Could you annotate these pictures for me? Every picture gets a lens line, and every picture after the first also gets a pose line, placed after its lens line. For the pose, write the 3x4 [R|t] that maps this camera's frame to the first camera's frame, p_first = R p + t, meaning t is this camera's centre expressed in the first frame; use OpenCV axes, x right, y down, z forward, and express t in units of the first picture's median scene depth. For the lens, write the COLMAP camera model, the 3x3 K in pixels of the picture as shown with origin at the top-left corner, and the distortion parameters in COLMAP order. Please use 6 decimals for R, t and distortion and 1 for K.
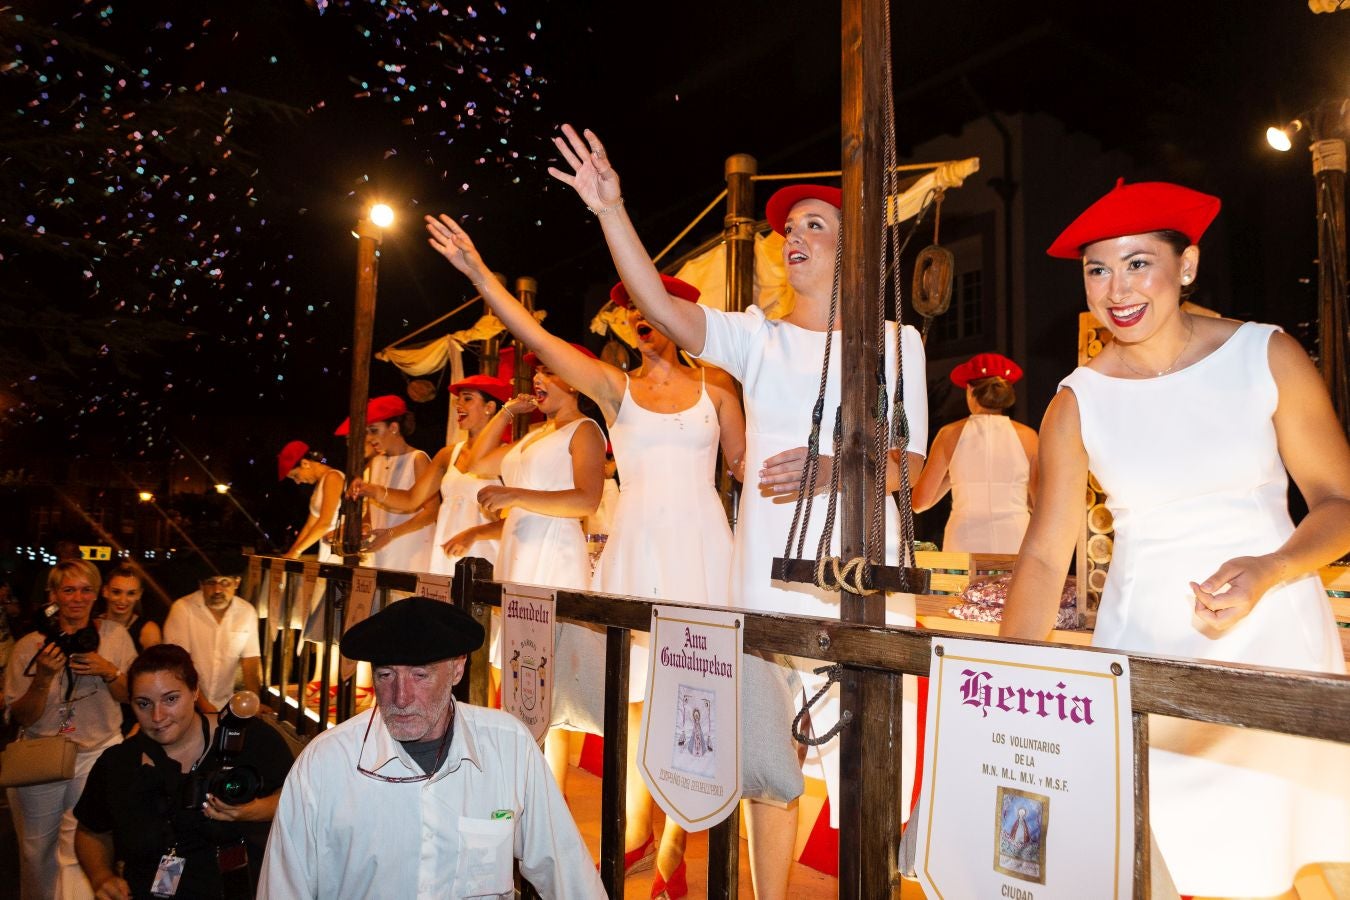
lens RADIAL K [[927.0, 0, 673.6], [0, 927.0, 446.2], [0, 0, 1]] dist [-0.003388, -0.000928]
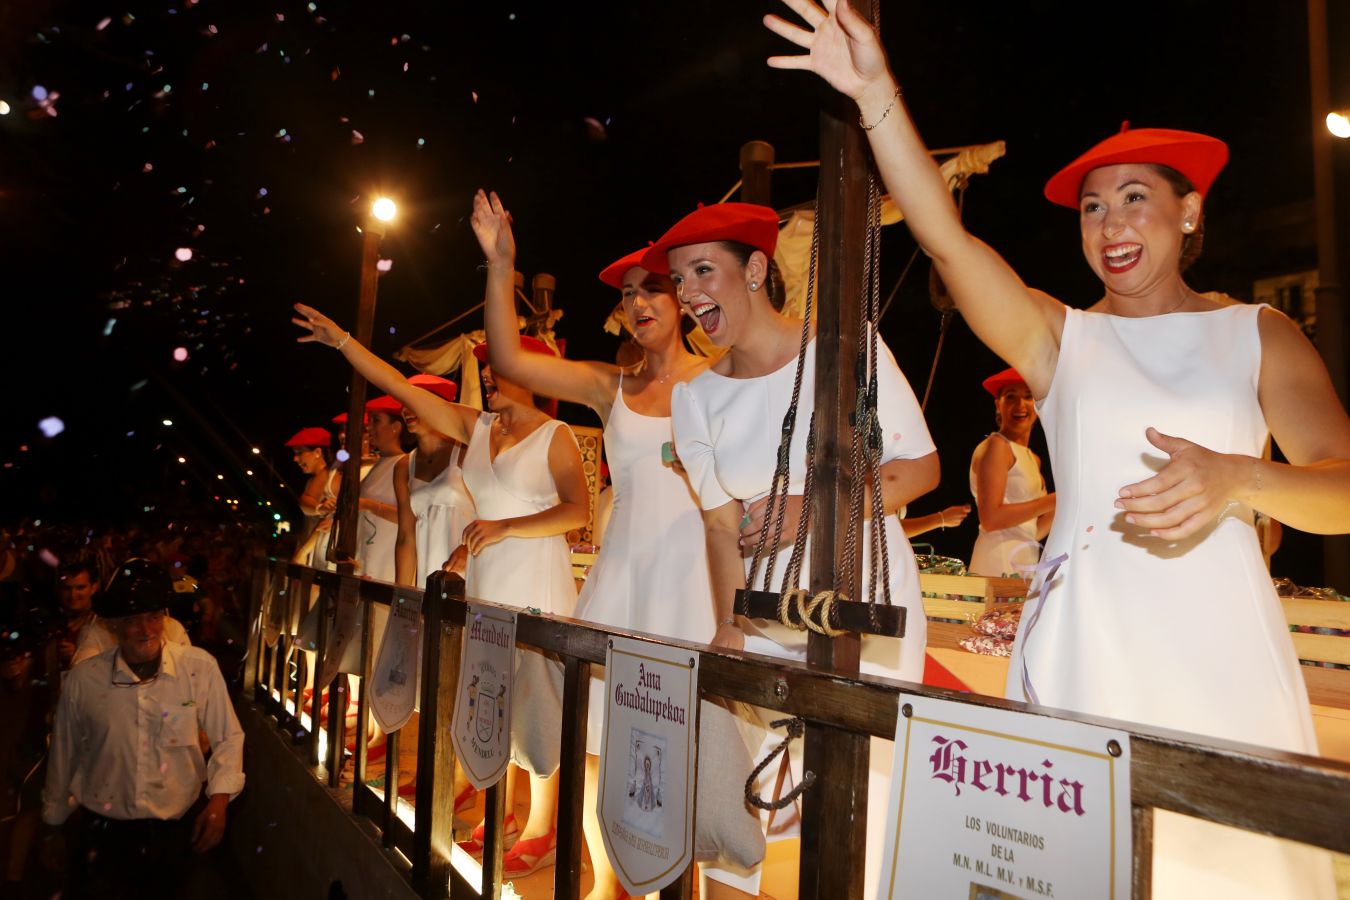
lens RADIAL K [[931.6, 0, 674.7], [0, 931.6, 451.0], [0, 0, 1]] dist [-0.086765, 0.061875]
pose [[0.998346, 0.014212, -0.055699, 0.103893], [-0.014209, 0.999899, 0.000455, -0.005615], [0.055699, 0.000337, 0.998448, 0.147590]]
